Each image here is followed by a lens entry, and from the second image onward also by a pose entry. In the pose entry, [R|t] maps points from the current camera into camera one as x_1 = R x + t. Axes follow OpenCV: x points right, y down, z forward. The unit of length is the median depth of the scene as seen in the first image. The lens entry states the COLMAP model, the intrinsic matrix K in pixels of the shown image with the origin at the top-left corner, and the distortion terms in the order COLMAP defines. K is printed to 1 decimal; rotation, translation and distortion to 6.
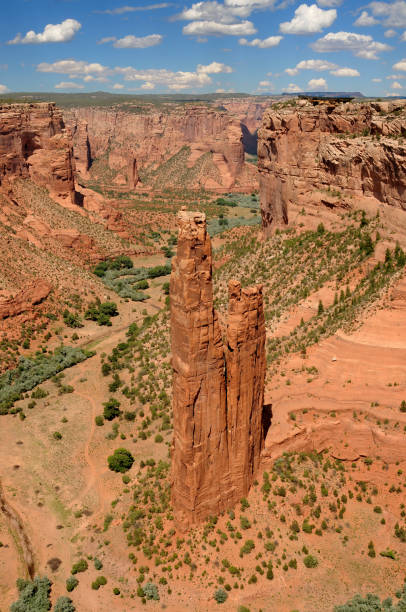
lens RADIAL K [[759.7, 0, 199.9], [0, 759.7, 308.1], [0, 0, 1]] dist [-0.090376, 0.018582]
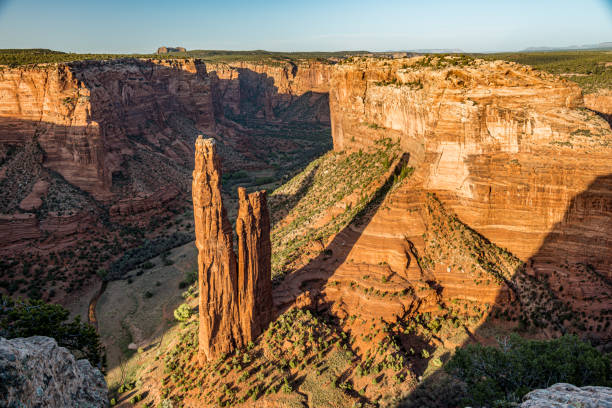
lens RADIAL K [[552.0, 0, 311.9], [0, 552.0, 204.1], [0, 0, 1]] dist [0.031757, -0.023001]
pose [[0.997766, 0.014114, -0.065303, 0.156164], [-0.014585, 0.999871, -0.006733, 0.000709], [0.065199, 0.007671, 0.997843, -0.016935]]
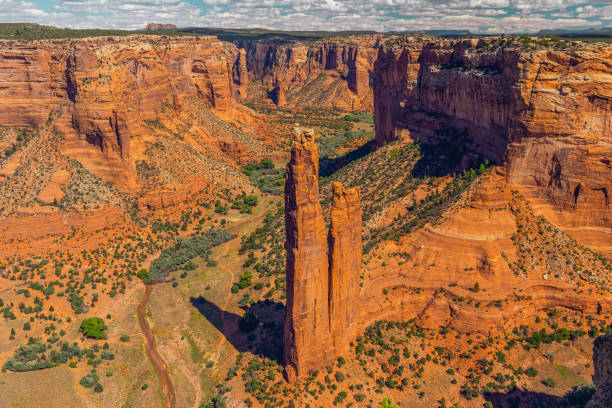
lens RADIAL K [[592.5, 0, 302.8], [0, 592.5, 211.0], [0, 0, 1]] dist [0.011859, 0.000899]
pose [[0.998026, 0.028067, -0.056179, 0.029351], [-0.027051, 0.999458, 0.018751, -0.003928], [0.056675, -0.017195, 0.998245, 0.013776]]
